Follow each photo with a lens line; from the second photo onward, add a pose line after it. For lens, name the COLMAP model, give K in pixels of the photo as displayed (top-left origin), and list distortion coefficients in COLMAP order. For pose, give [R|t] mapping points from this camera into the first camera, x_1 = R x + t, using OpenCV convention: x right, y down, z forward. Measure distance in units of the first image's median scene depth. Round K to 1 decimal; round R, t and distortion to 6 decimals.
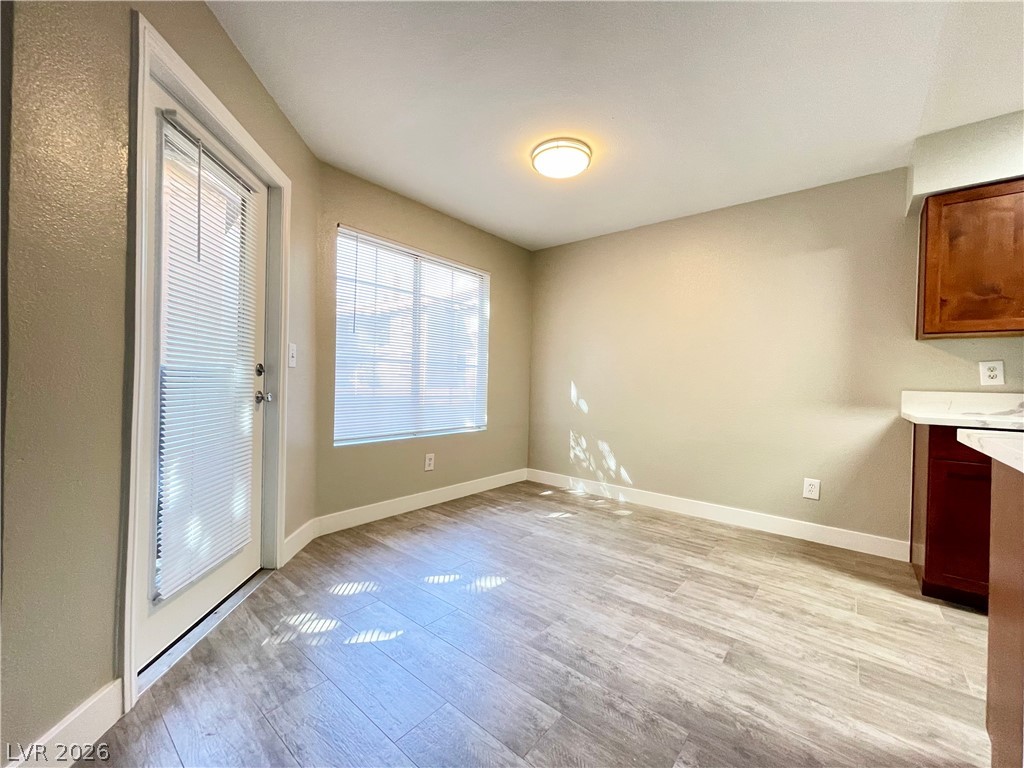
lens RADIAL K [[413.3, 0, 513.2], [0, 413.3, 385.1], [0, 0, 1]] dist [-0.001824, -0.000313]
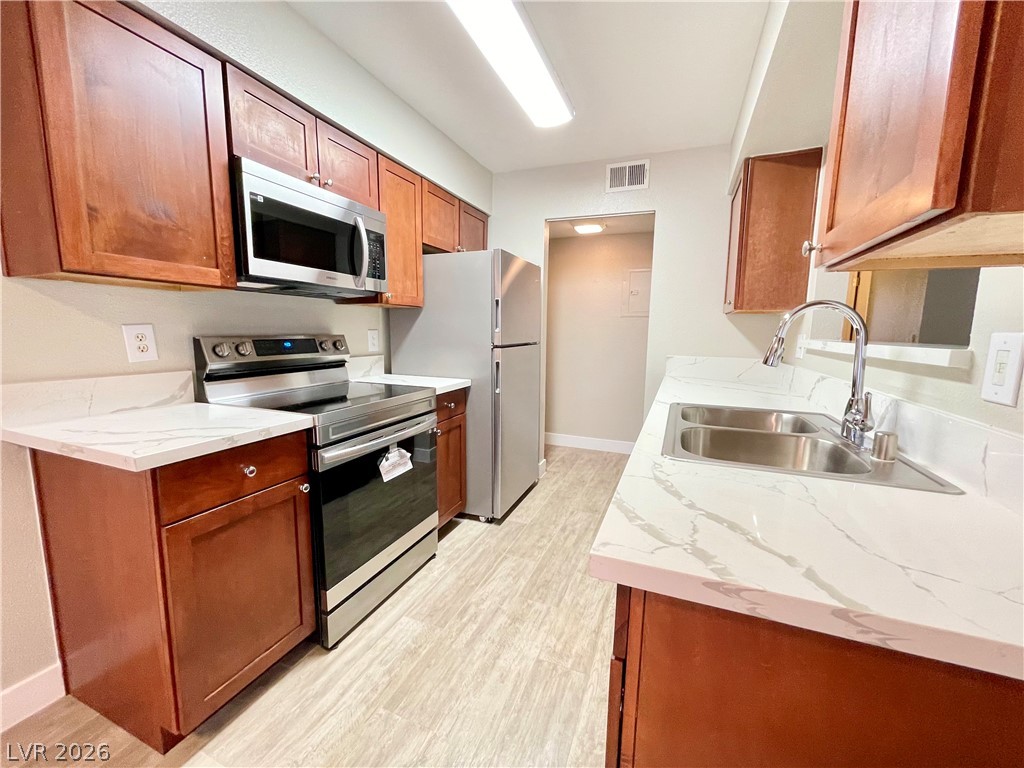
lens RADIAL K [[413.3, 0, 513.2], [0, 413.3, 385.1], [0, 0, 1]] dist [-0.001824, -0.000313]
pose [[-0.301000, -0.156465, 0.940701, 0.400611], [-0.023641, 0.987369, 0.156663, -0.088426], [-0.953331, 0.024917, -0.300897, 0.706632]]
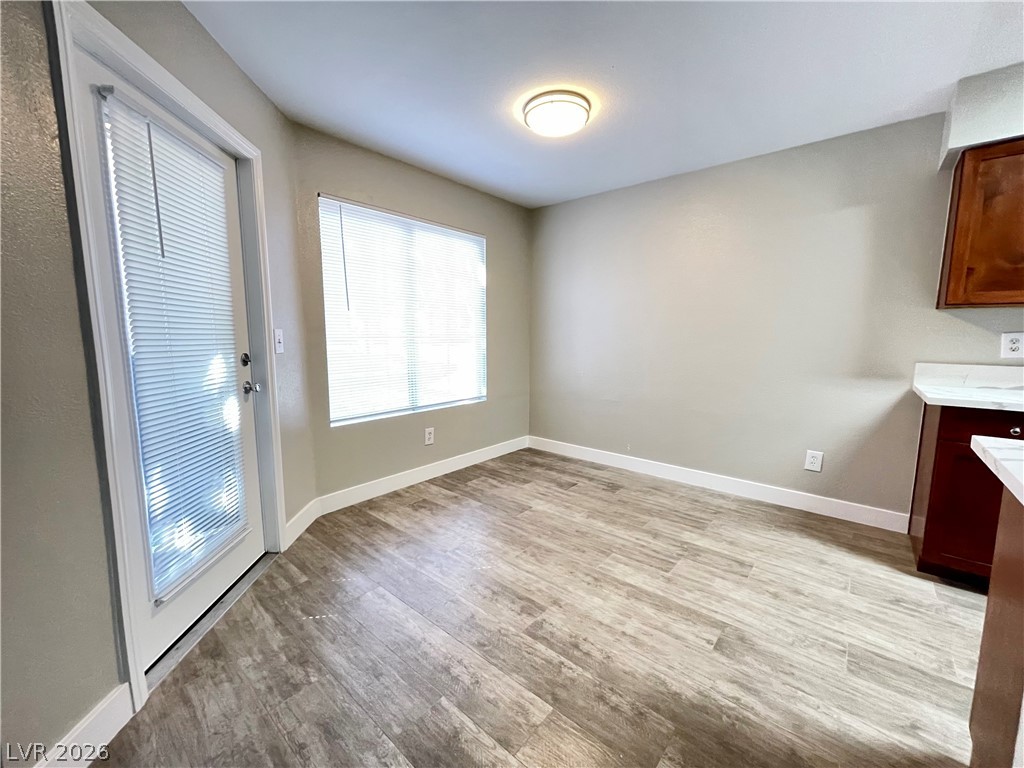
lens RADIAL K [[413.3, 0, 513.2], [0, 413.3, 385.1], [0, 0, 1]] dist [-0.001824, -0.000313]
pose [[0.999705, -0.018425, -0.015795, 0.029753], [0.020147, 0.992949, 0.116821, -0.079829], [0.013531, -0.117104, 0.993027, 0.039924]]
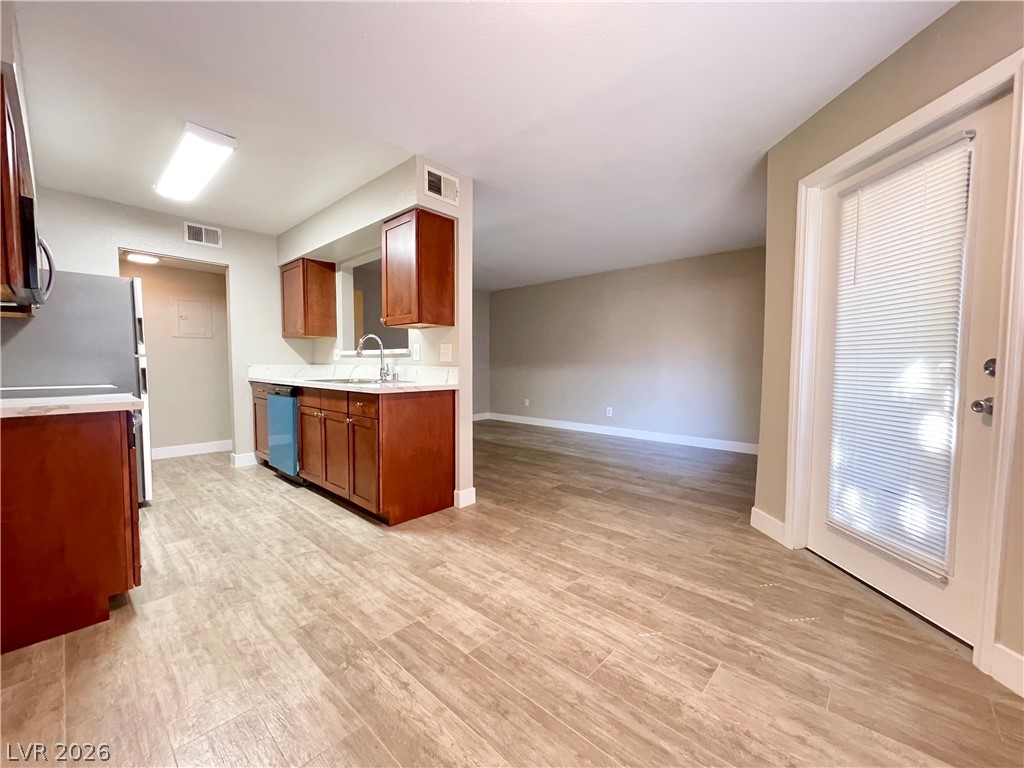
lens RADIAL K [[411.4, 0, 516.9], [0, 411.4, 389.4], [0, 0, 1]] dist [-0.002980, 0.000015]
pose [[-0.998778, -0.029194, 0.039879, 0.163688], [-0.026671, 0.997696, 0.062382, -0.021620], [-0.041609, 0.061242, -0.997255, 1.758691]]
